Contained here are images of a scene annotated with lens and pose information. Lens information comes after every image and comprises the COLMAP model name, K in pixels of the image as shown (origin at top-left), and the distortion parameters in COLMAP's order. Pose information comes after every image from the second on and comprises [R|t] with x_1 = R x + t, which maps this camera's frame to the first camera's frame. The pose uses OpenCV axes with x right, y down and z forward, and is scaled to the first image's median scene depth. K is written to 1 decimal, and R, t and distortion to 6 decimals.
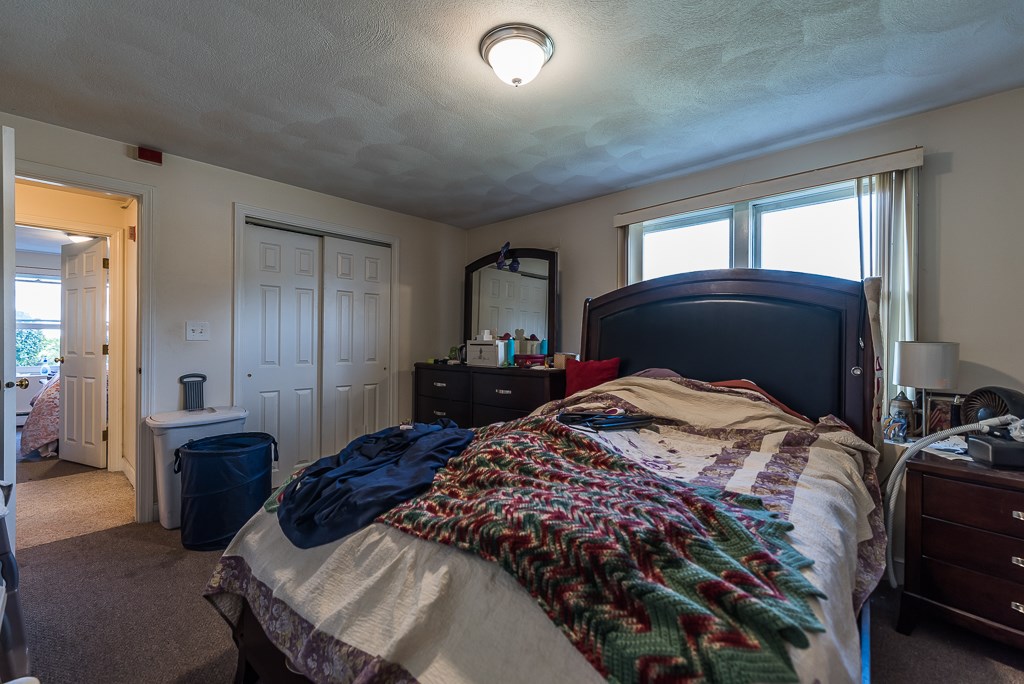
lens RADIAL K [[437.7, 0, 512.0], [0, 437.7, 342.0], [0, 0, 1]] dist [0.002231, -0.000011]
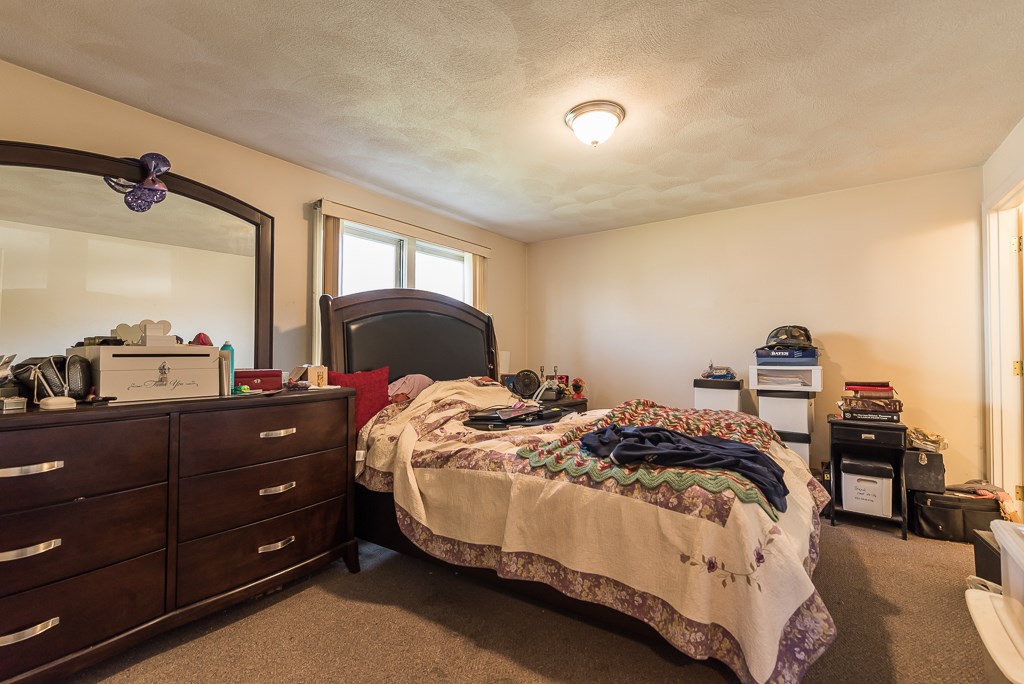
lens RADIAL K [[437.7, 0, 512.0], [0, 437.7, 342.0], [0, 0, 1]] dist [0.002231, -0.000011]
pose [[-0.181111, -0.006079, 0.983444, -0.806391], [0.002898, 0.999973, 0.006715, -0.014755], [-0.983458, 0.004066, -0.181089, 0.939094]]
